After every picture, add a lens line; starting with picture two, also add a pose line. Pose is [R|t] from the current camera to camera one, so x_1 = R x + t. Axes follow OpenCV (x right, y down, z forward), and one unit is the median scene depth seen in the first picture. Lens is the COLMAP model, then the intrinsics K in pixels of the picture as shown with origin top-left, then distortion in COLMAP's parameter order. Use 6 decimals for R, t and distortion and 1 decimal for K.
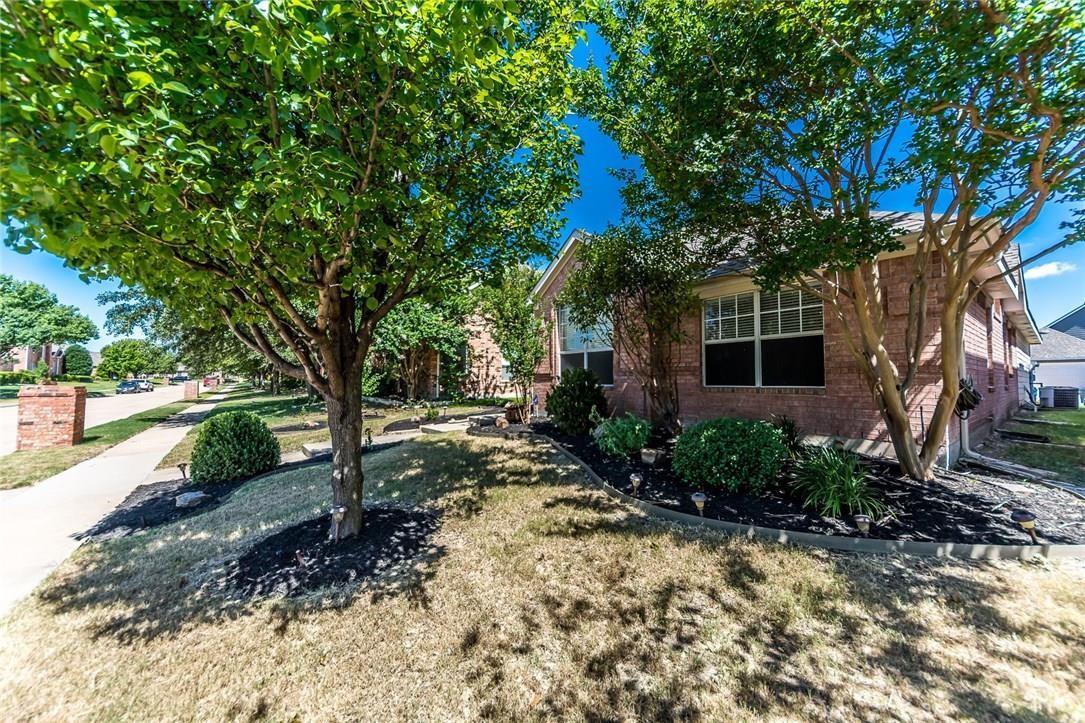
lens RADIAL K [[391.8, 0, 542.2], [0, 391.8, 363.0], [0, 0, 1]] dist [-0.001068, -0.000343]
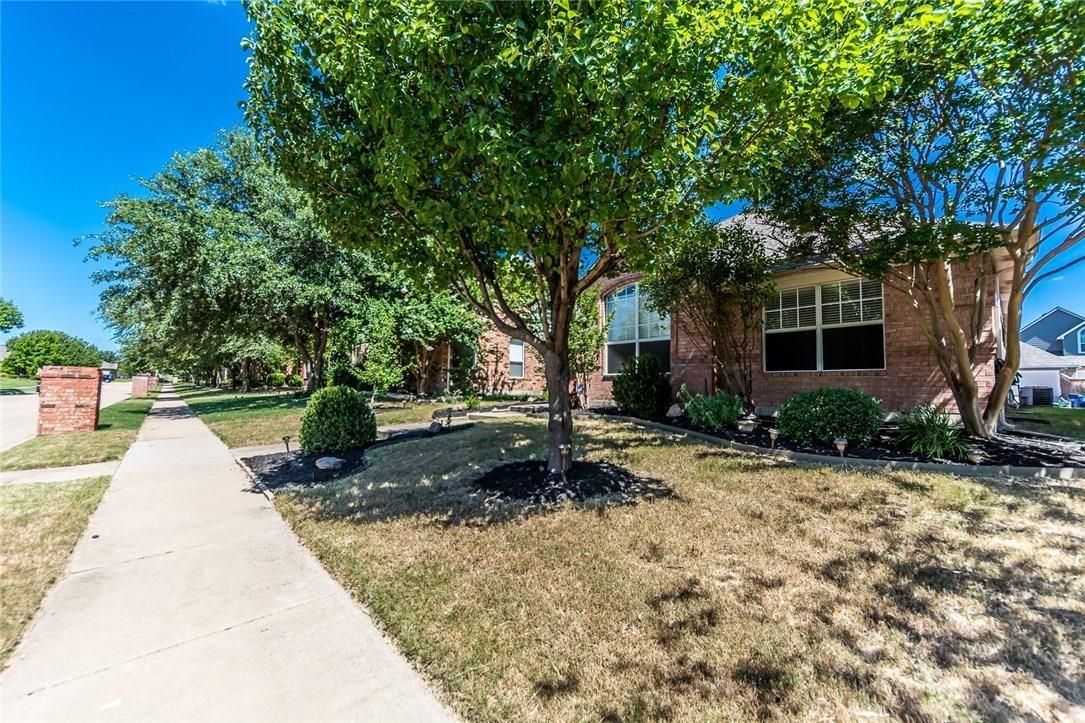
lens RADIAL K [[415.1, 0, 543.4], [0, 415.1, 362.5], [0, 0, 1]] dist [0.001116, -0.000350]
pose [[0.996770, 0.017183, 0.078449, -0.264018], [-0.016220, 0.999785, -0.012888, 0.052852], [-0.078653, 0.011574, 0.996835, -0.096701]]
